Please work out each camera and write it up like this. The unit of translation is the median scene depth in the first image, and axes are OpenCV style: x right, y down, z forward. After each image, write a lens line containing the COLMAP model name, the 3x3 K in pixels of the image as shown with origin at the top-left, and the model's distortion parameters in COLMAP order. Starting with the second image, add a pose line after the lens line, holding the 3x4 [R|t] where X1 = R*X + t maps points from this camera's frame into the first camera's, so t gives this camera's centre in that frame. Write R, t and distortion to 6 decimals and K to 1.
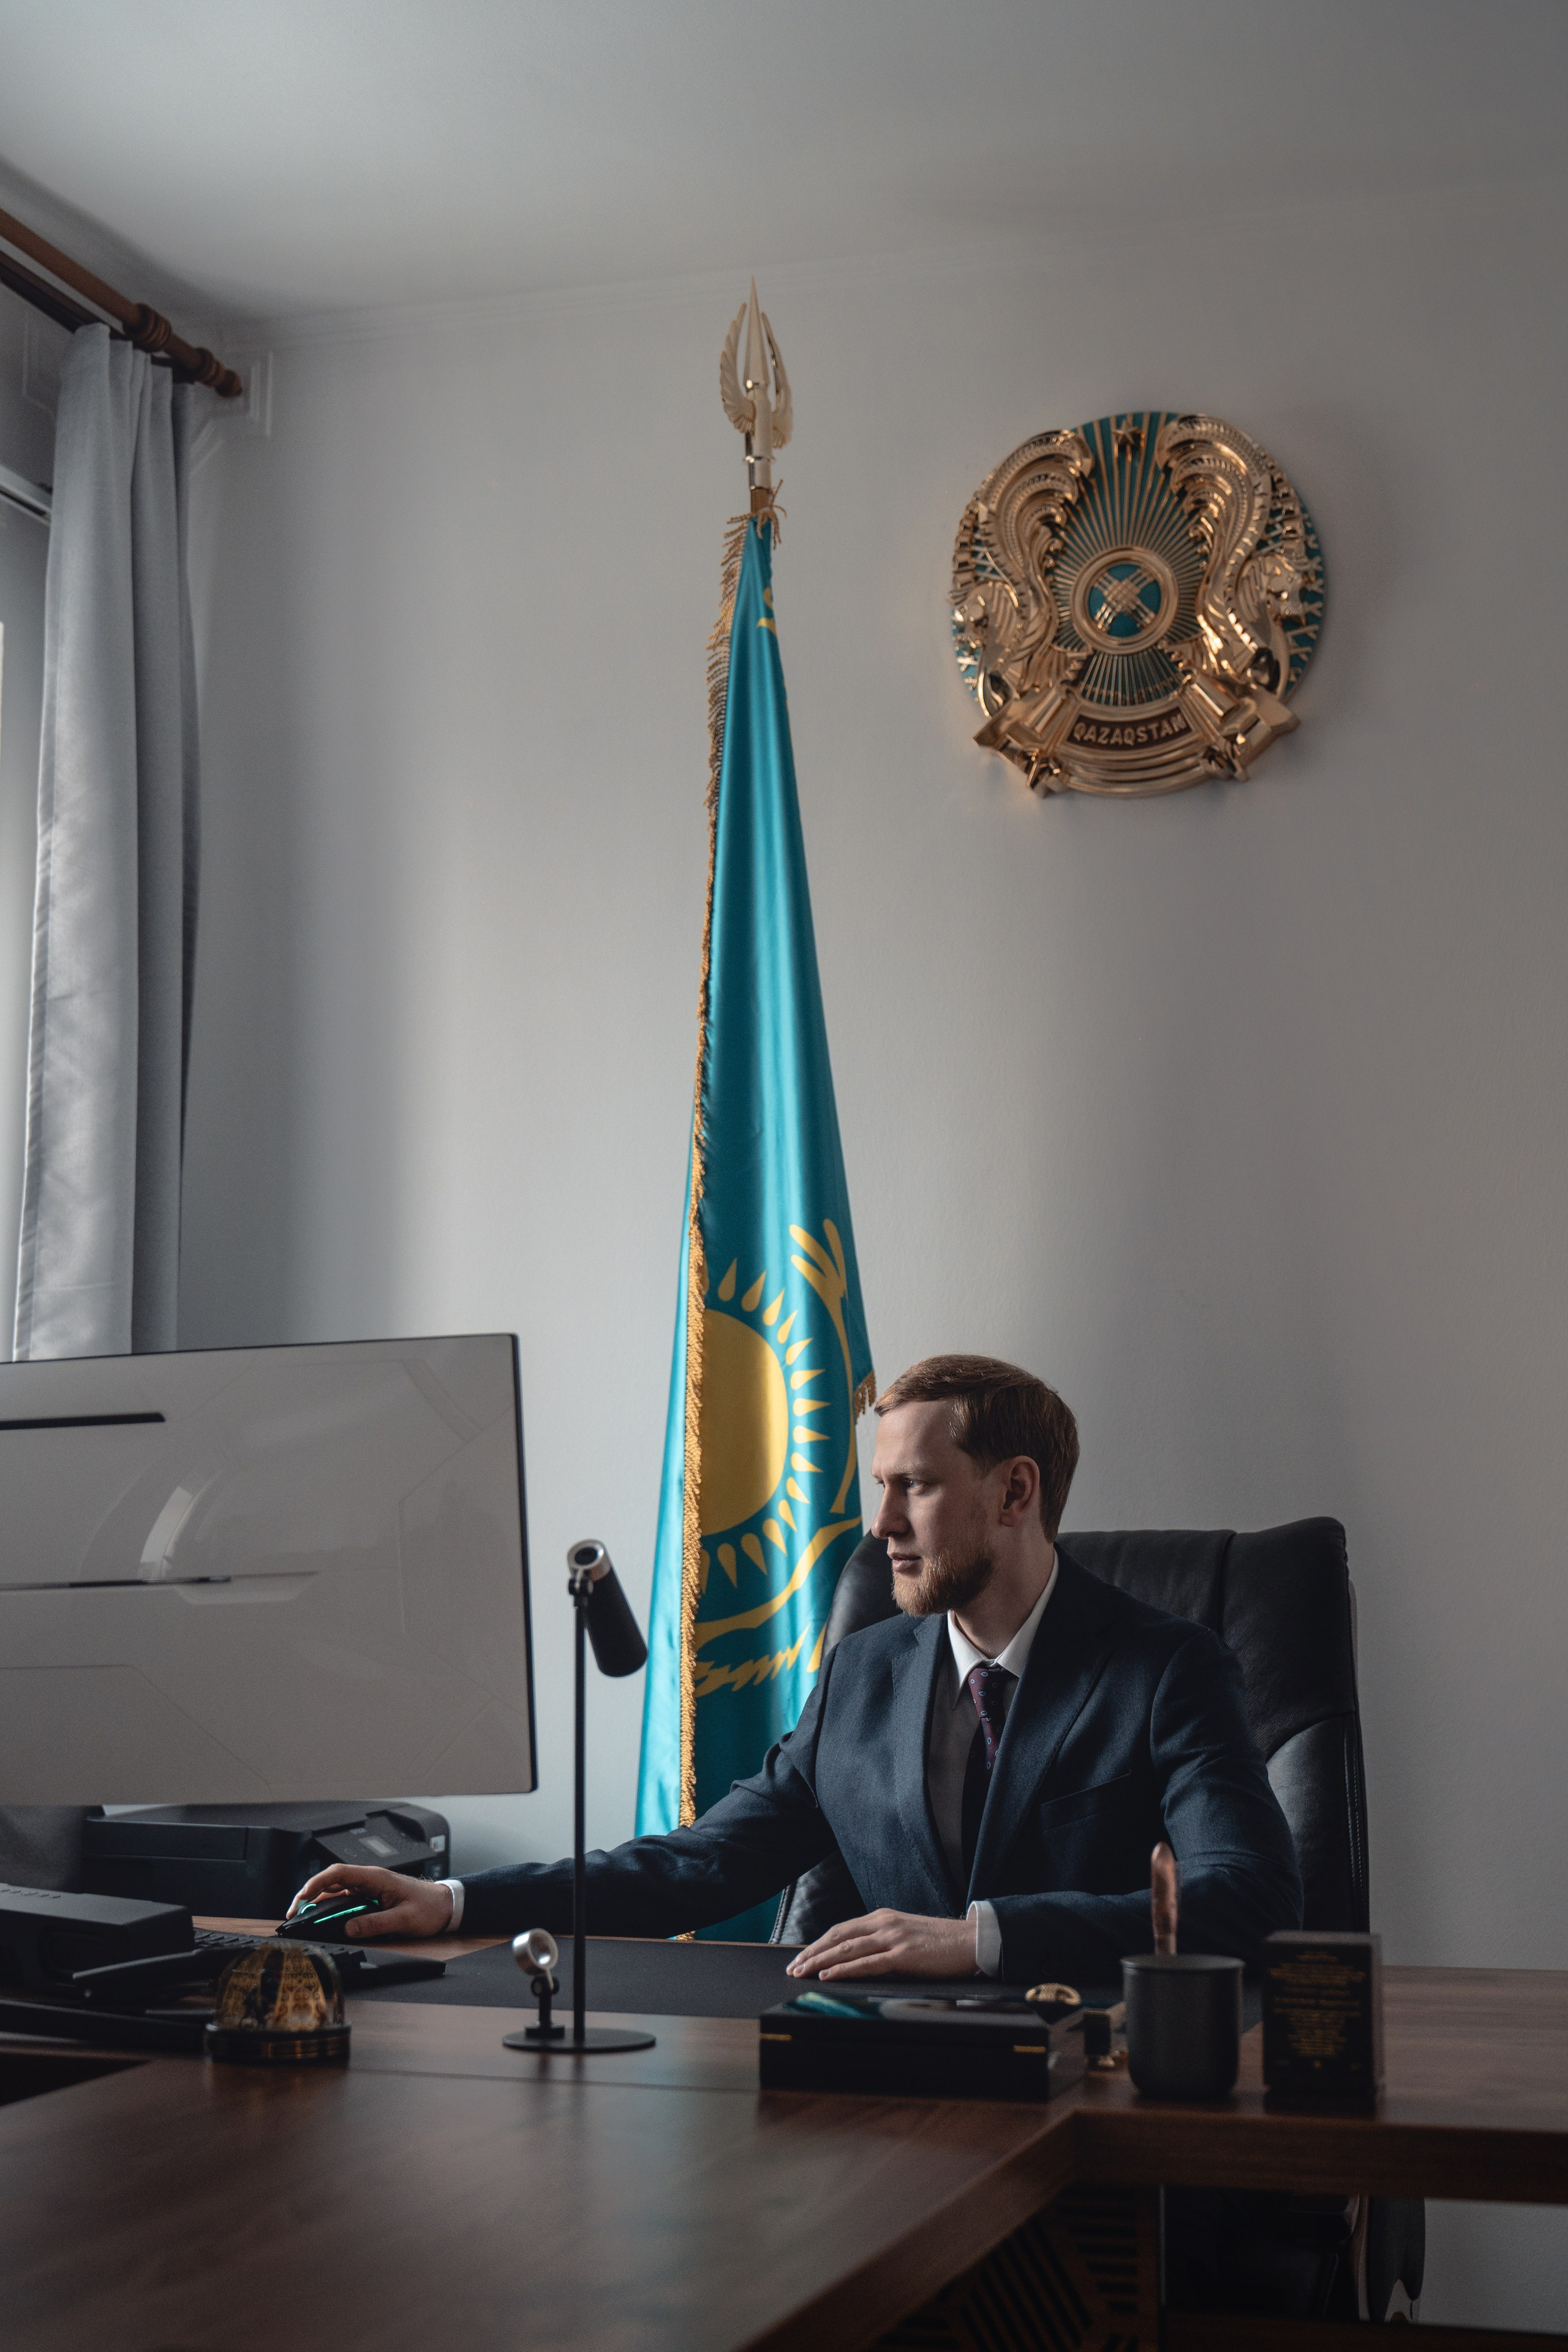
lens RADIAL K [[3338.2, 0, 784.0], [0, 3338.2, 1176.0], [0, 0, 1]] dist [0.016826, 0.025857]
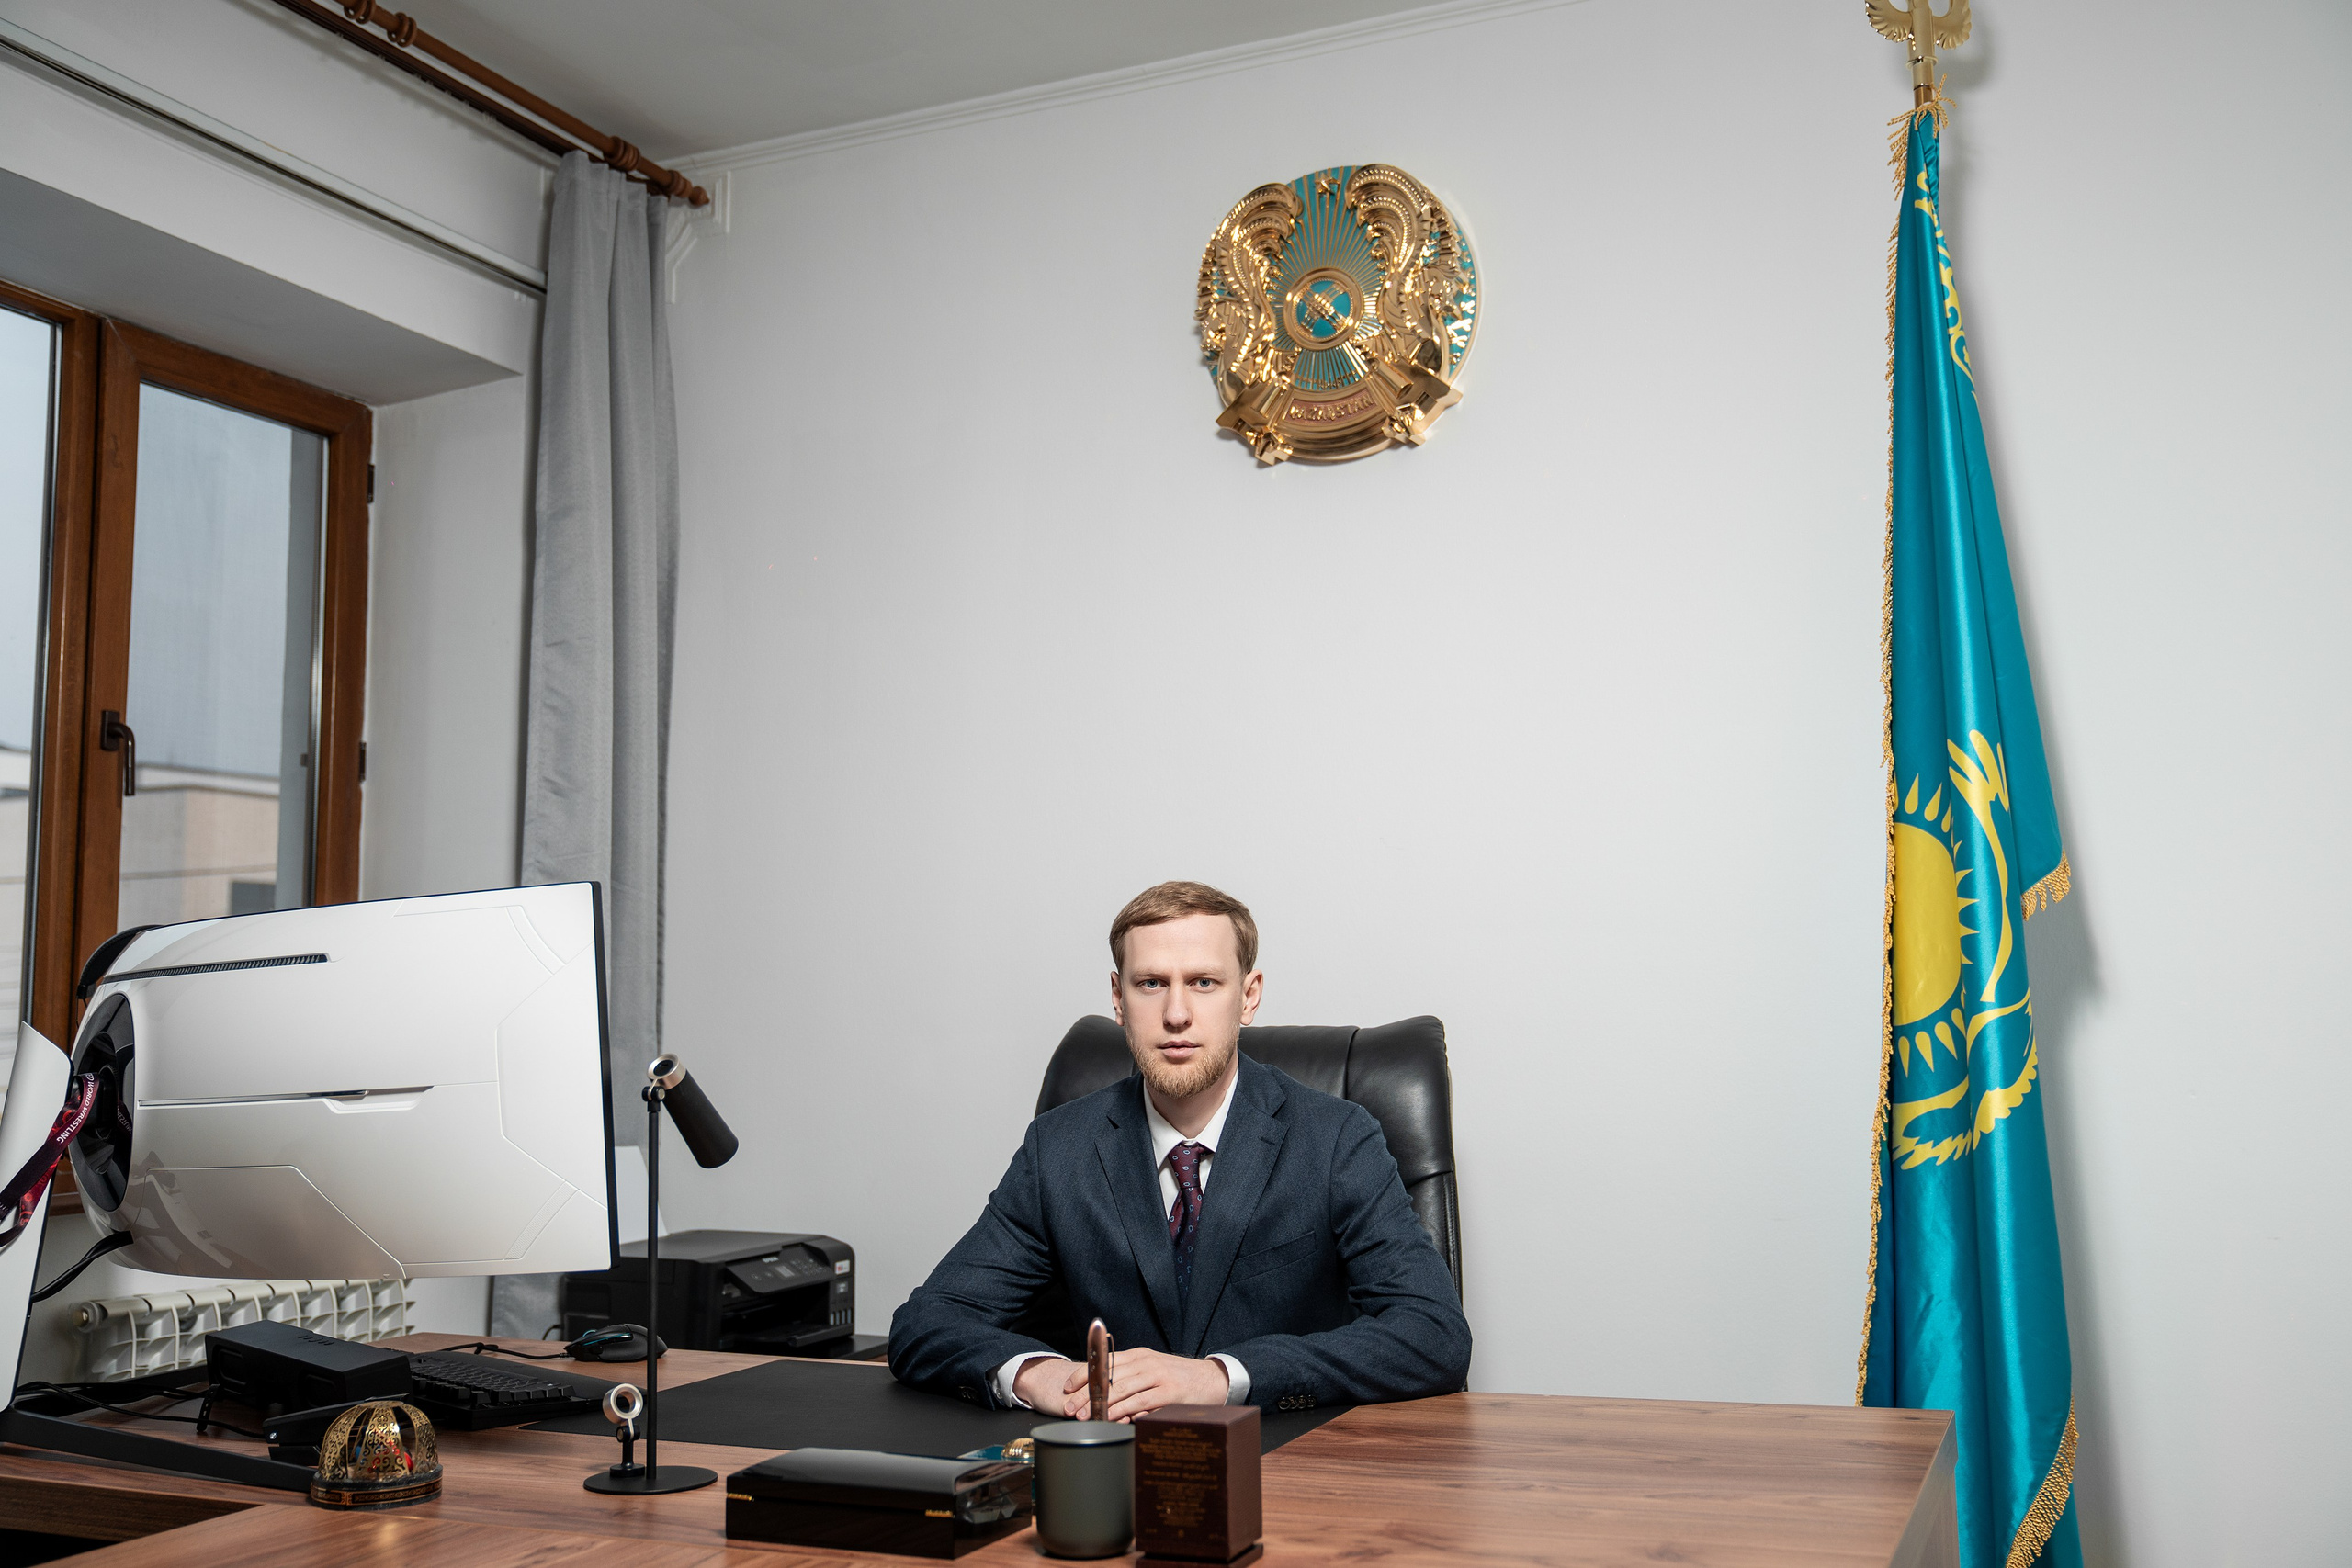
lens RADIAL K [[2150.3, 0, 1176.0], [0, 2150.3, 784.0], [0, 0, 1]] dist [-0.003333, -0.002461]
pose [[0.994313, -0.029716, -0.102270, 0.132284], [0.029699, 0.999557, -0.001694, 0.013056], [0.102275, -0.001353, 0.994755, 0.170679]]
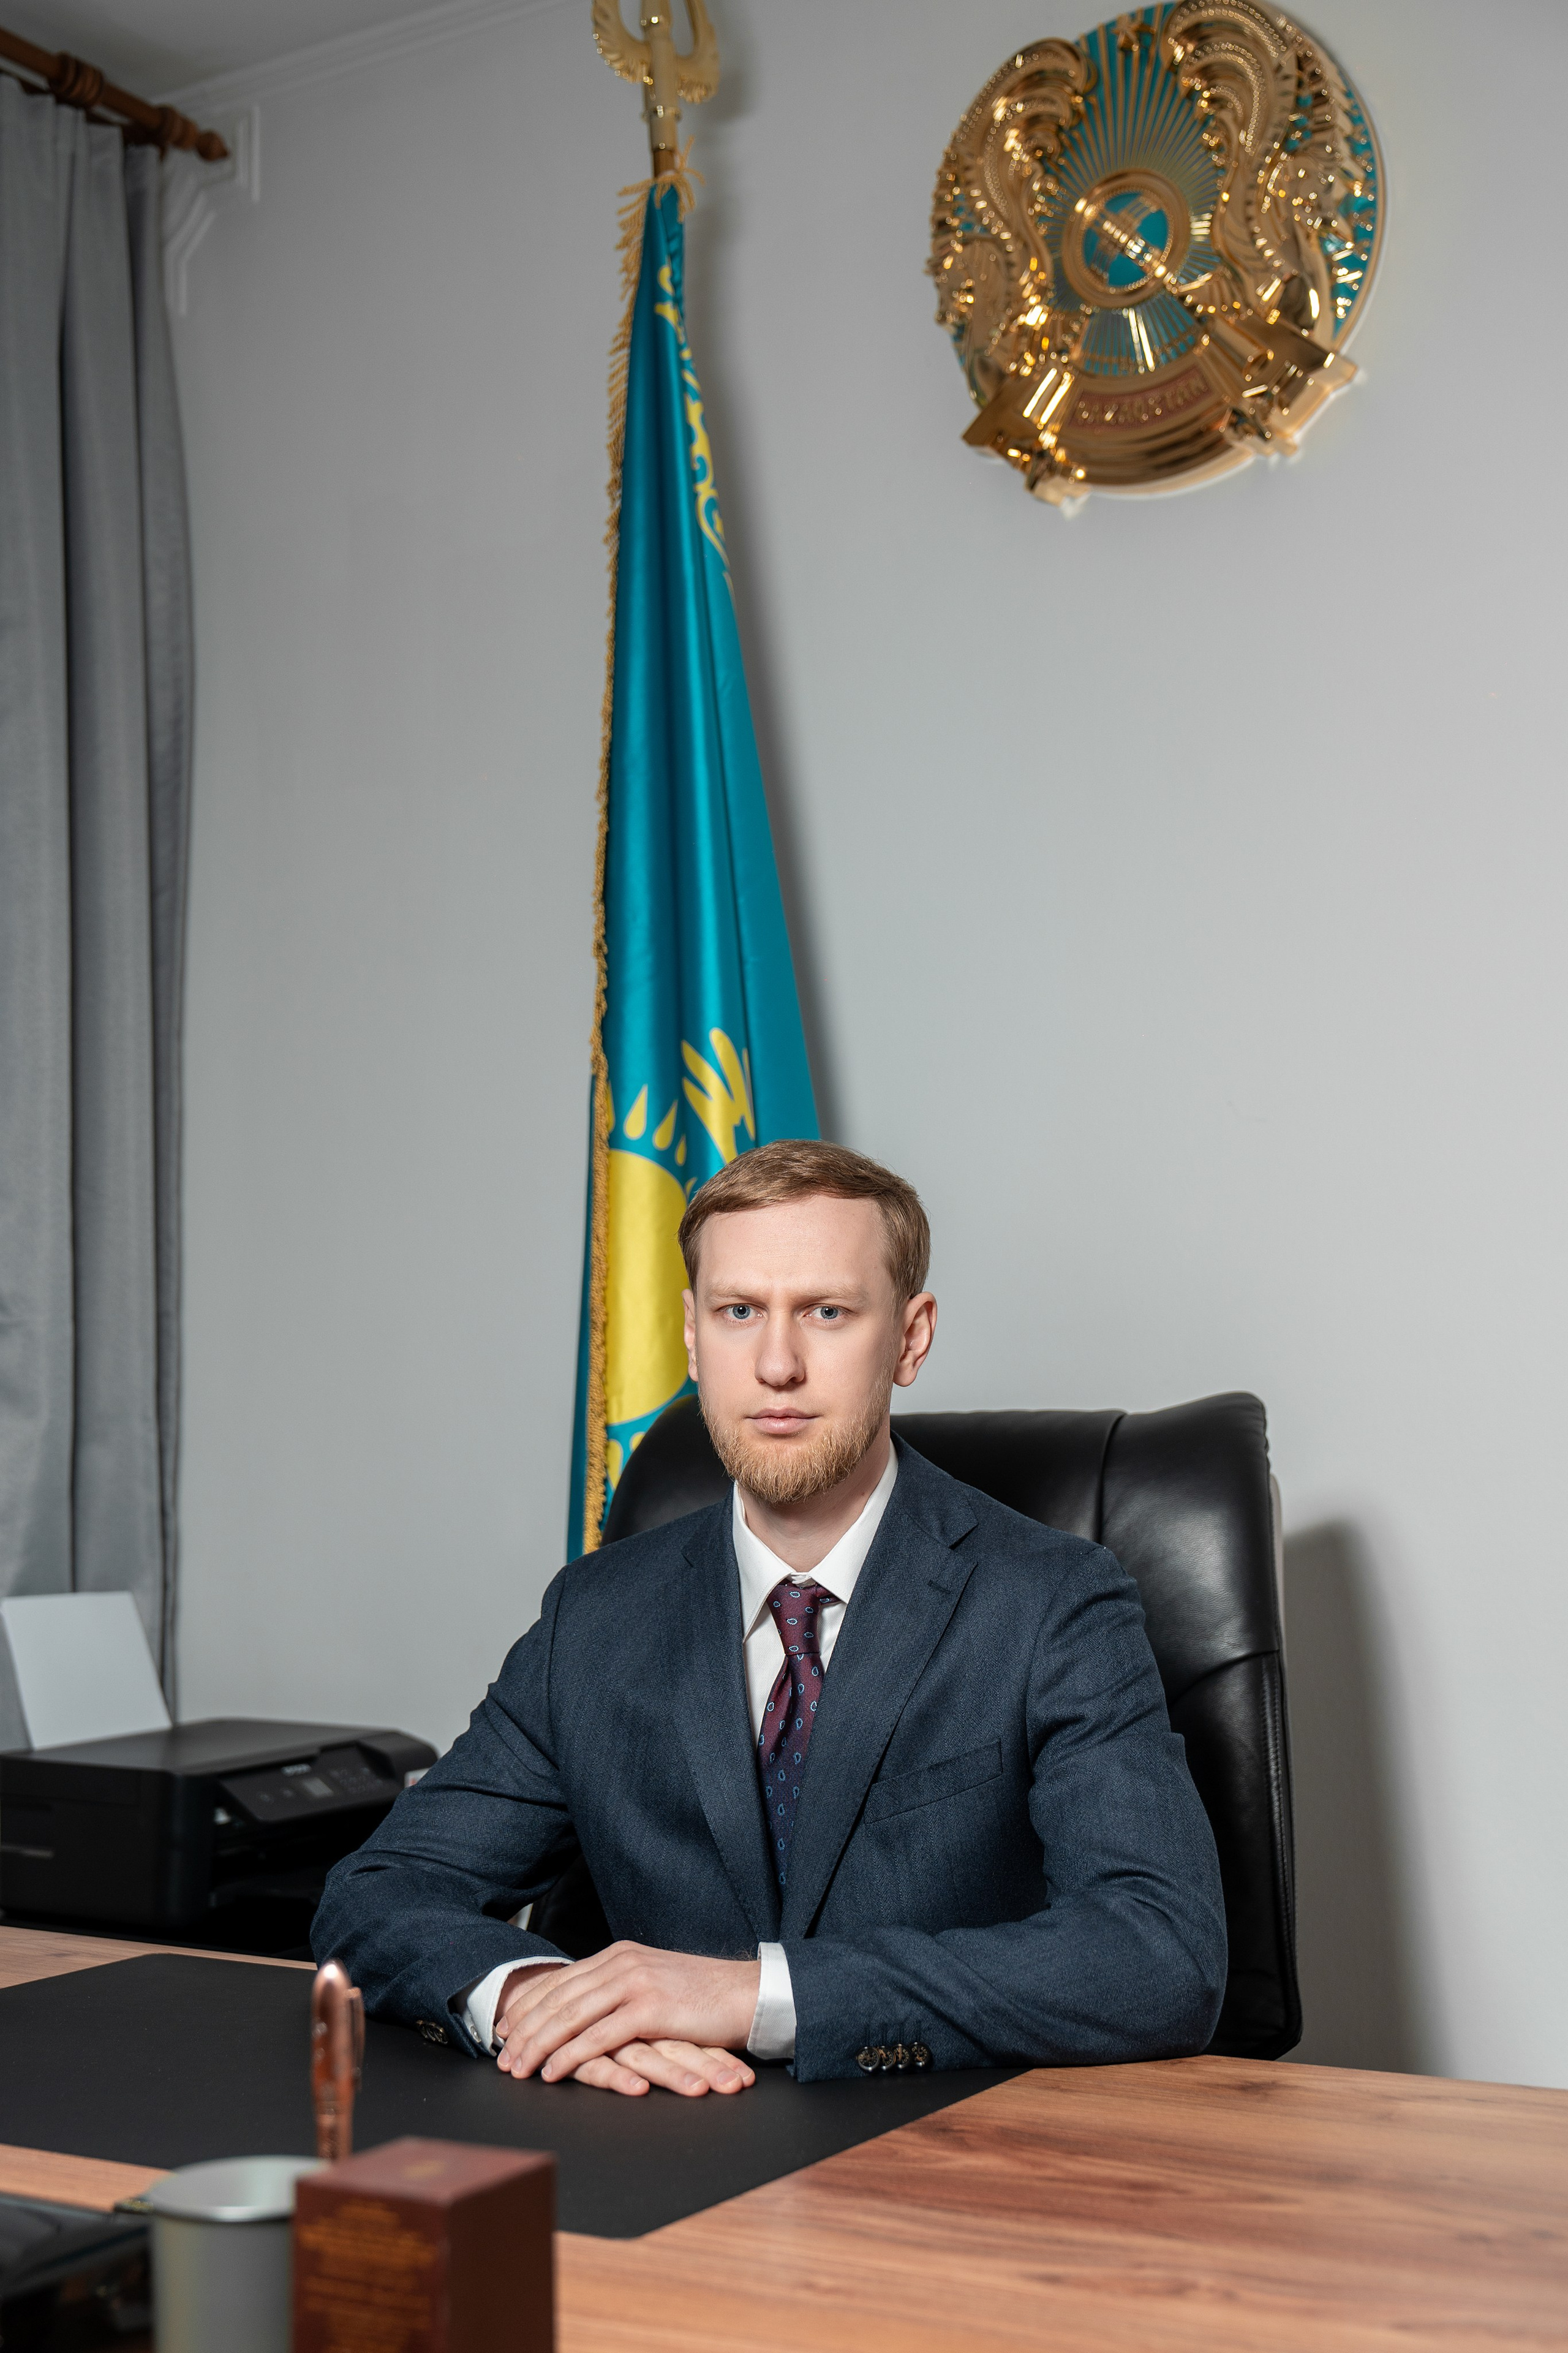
lens RADIAL K [[2958.7, 0, 784.0], [0, 2958.7, 1176.5], [0, 0, 1]] dist [0.019033, -0.005438]
pose [[0.968020, -0.040113, -0.247645, 0.200119], [0.048560, 0.998425, 0.028093, 0.028018], [0.246128, -0.039221, 0.968443, 0.305196]]
